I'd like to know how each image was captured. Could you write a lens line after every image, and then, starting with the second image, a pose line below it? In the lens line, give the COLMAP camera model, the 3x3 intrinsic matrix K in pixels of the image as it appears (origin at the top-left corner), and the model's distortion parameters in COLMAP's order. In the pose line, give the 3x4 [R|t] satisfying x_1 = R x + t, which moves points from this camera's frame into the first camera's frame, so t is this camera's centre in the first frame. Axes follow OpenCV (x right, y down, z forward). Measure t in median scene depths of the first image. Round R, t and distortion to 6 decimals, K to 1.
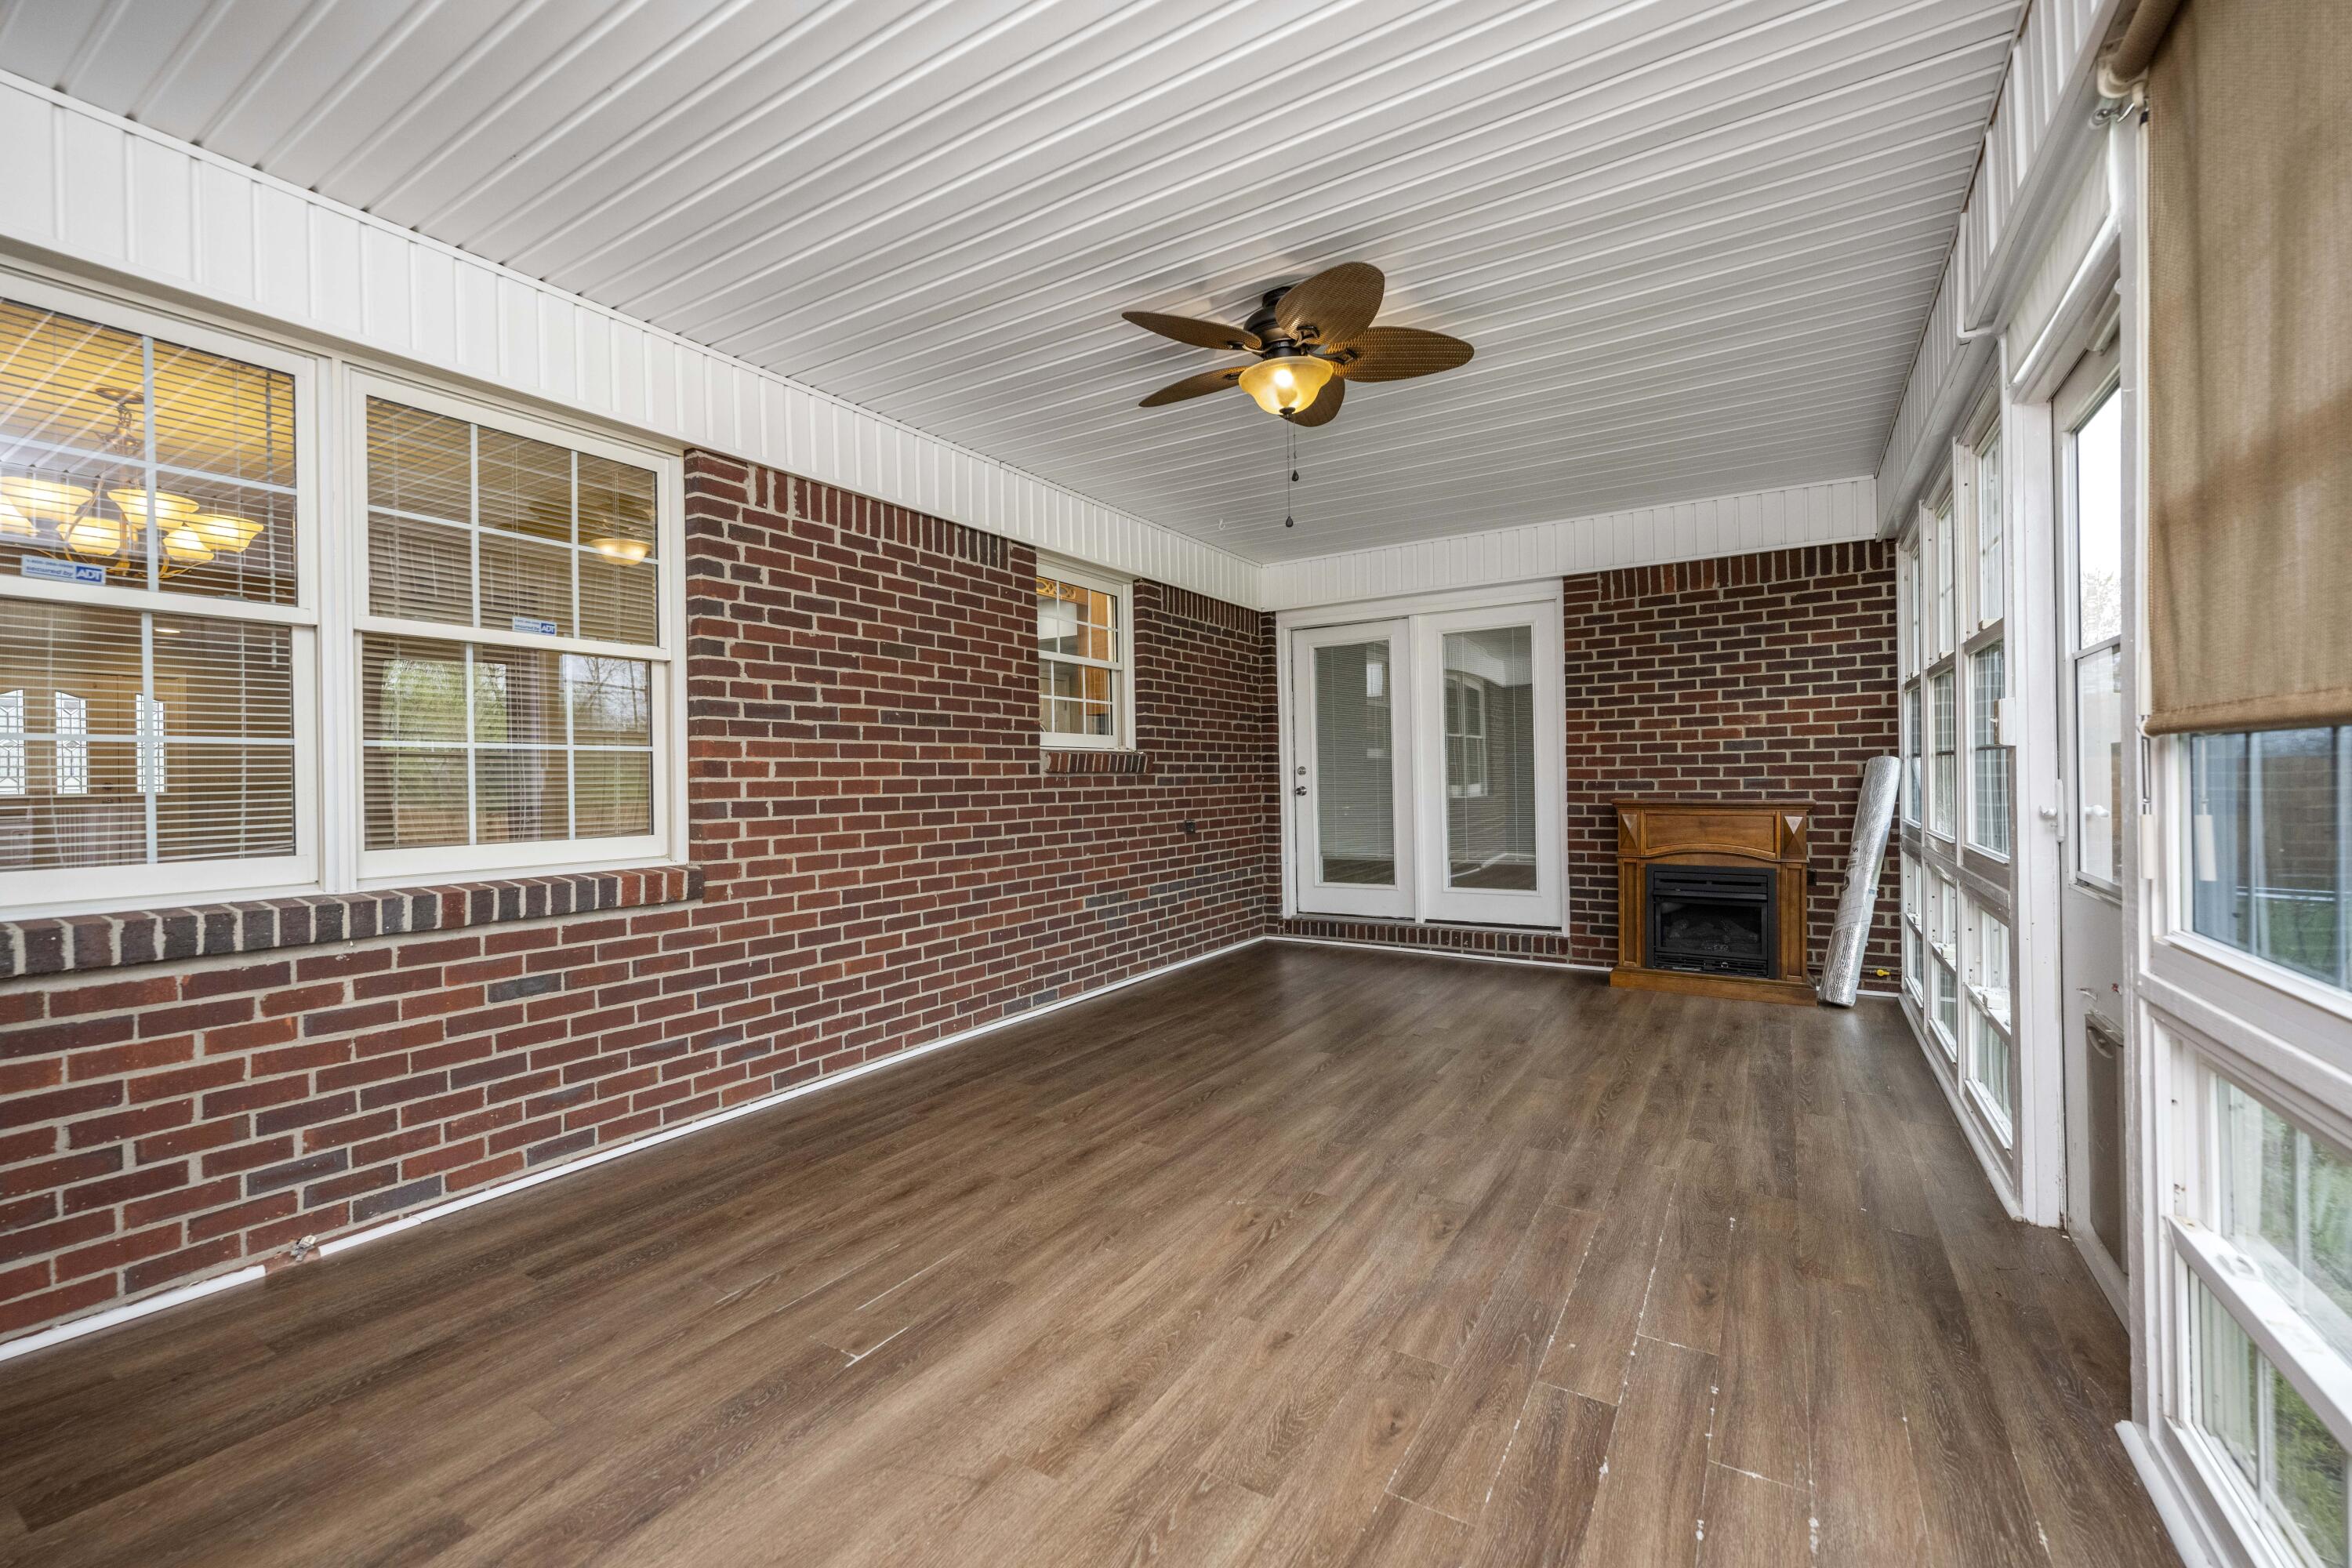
lens RADIAL K [[973.3, 0, 1175.8], [0, 973.3, 776.3], [0, 0, 1]] dist [-0.002948, 0.000943]
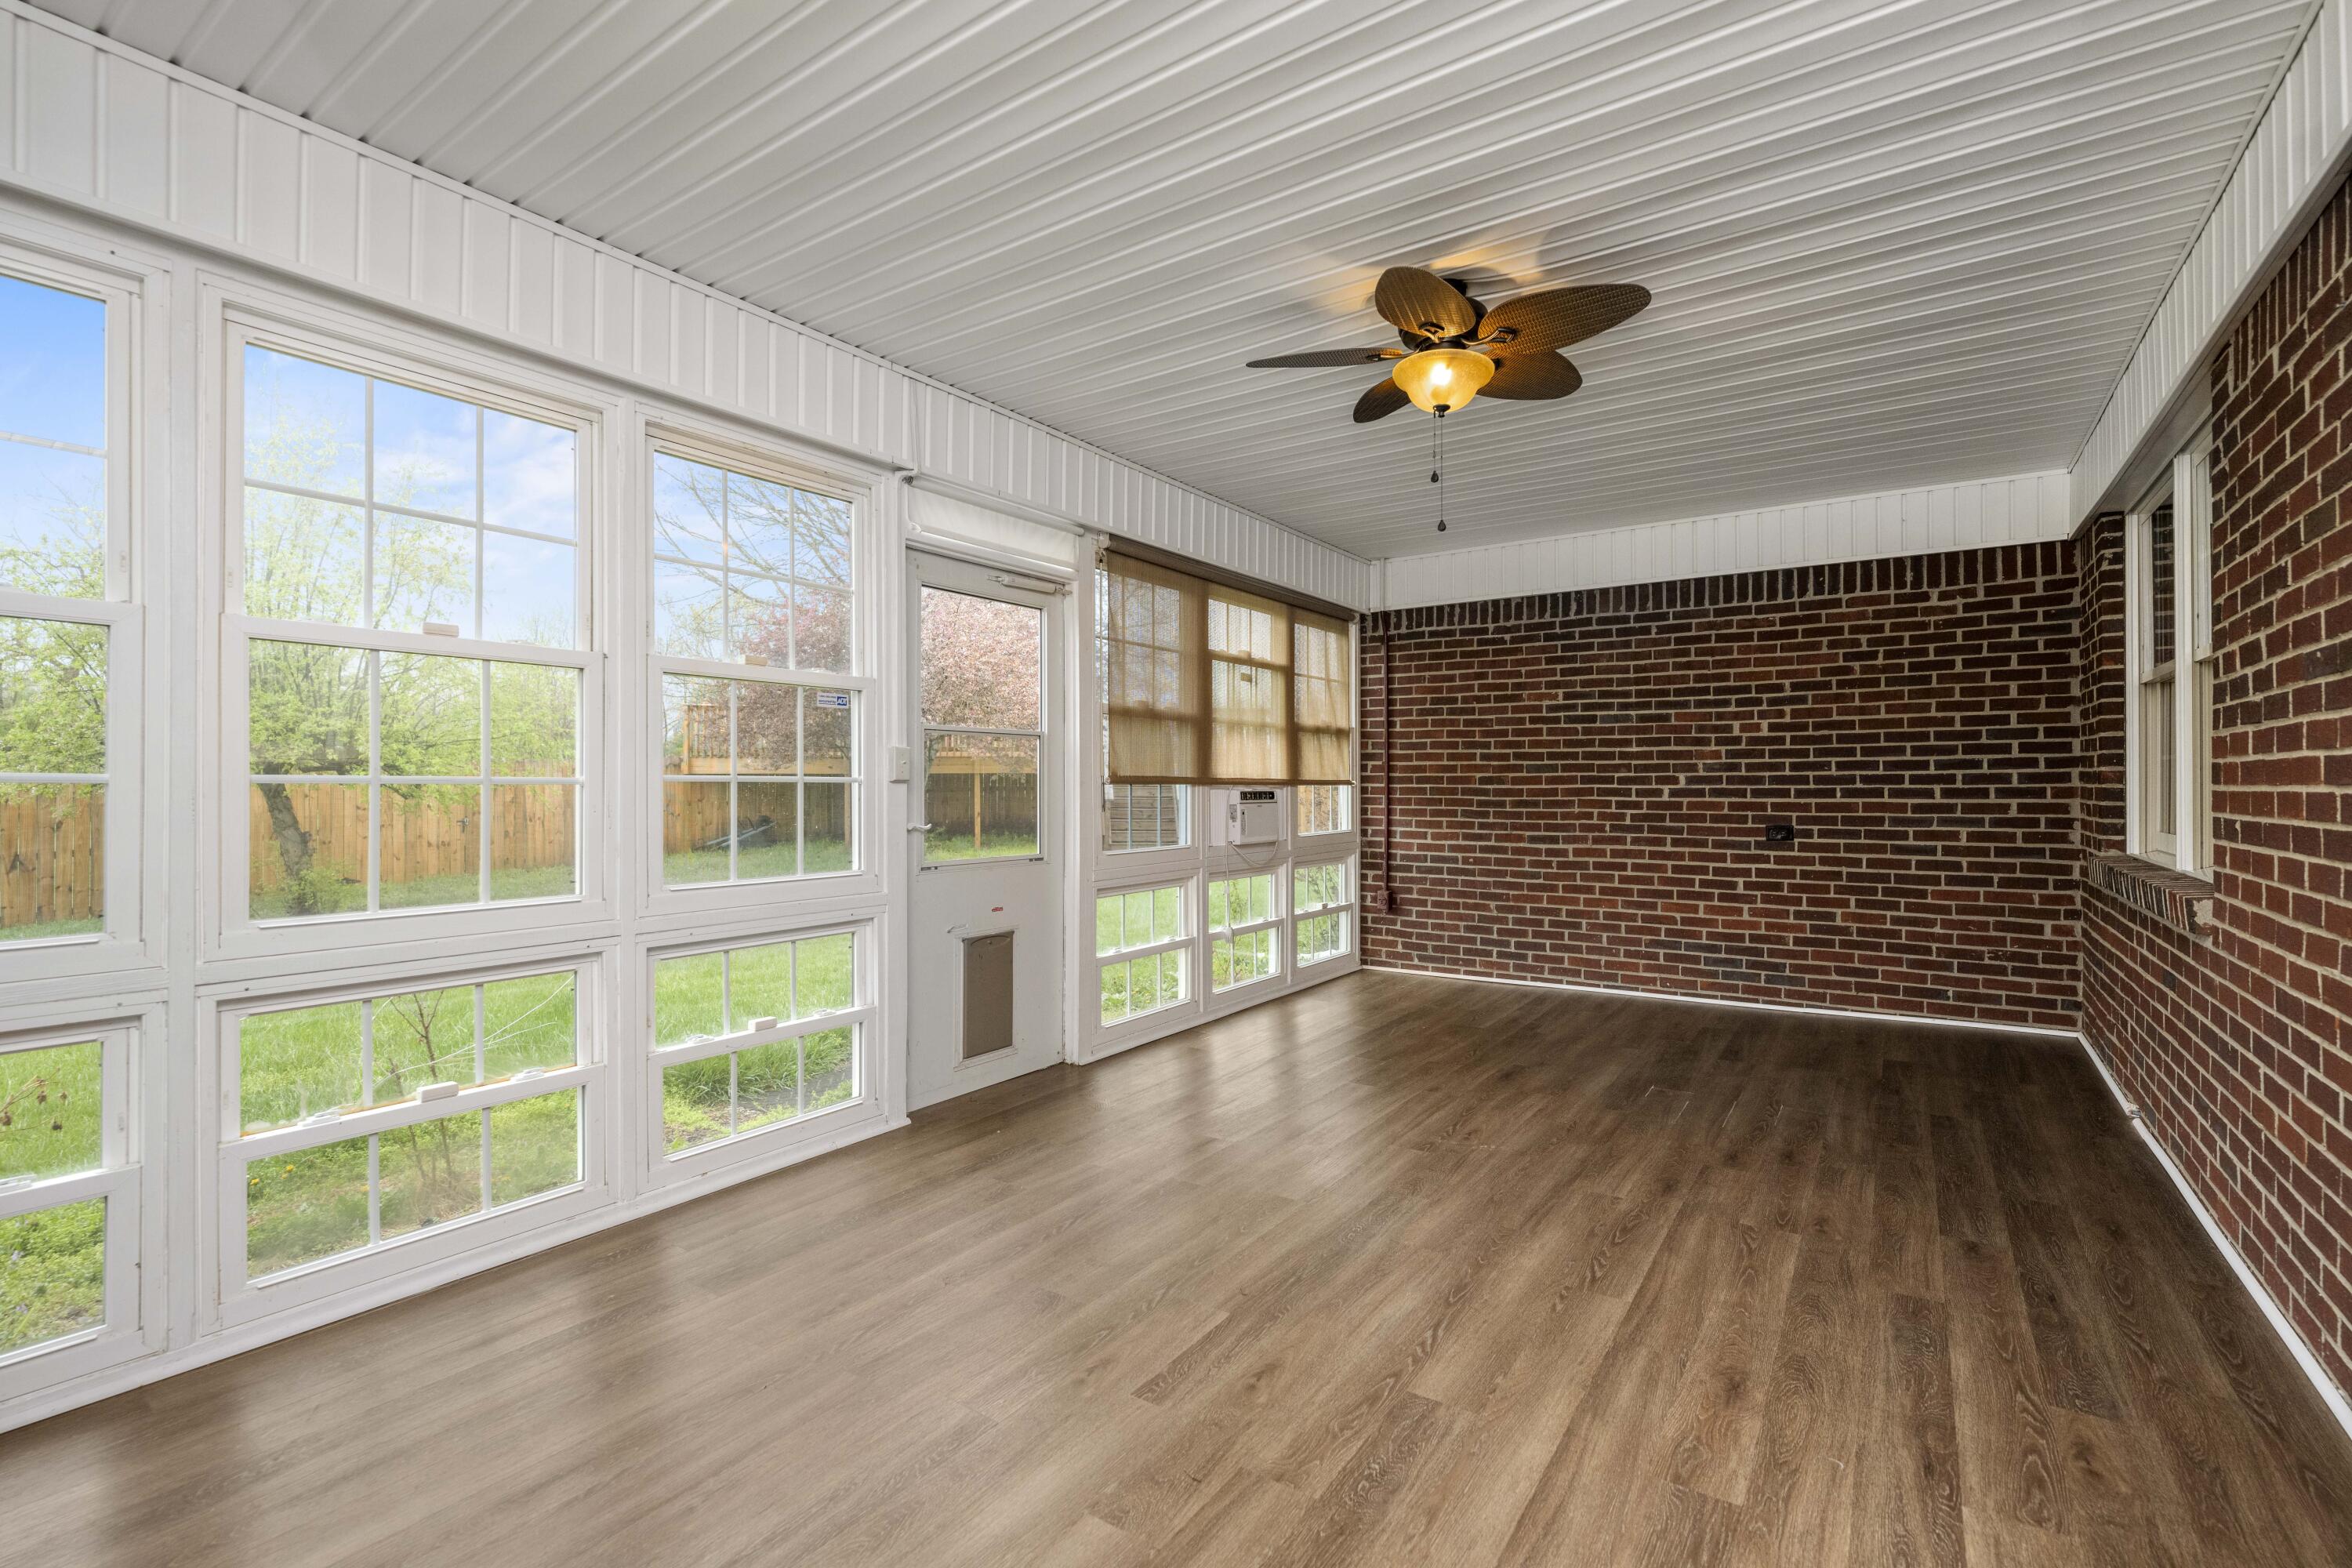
lens RADIAL K [[1045.2, 0, 1178.4], [0, 1045.2, 784.3], [0, 0, 1]] dist [-0.000719, 0.000270]
pose [[-0.998552, 0.017855, 0.050738, 0.324811], [0.017647, 0.999834, -0.004554, -0.010946], [-0.050811, -0.003652, -0.998702, 2.024241]]
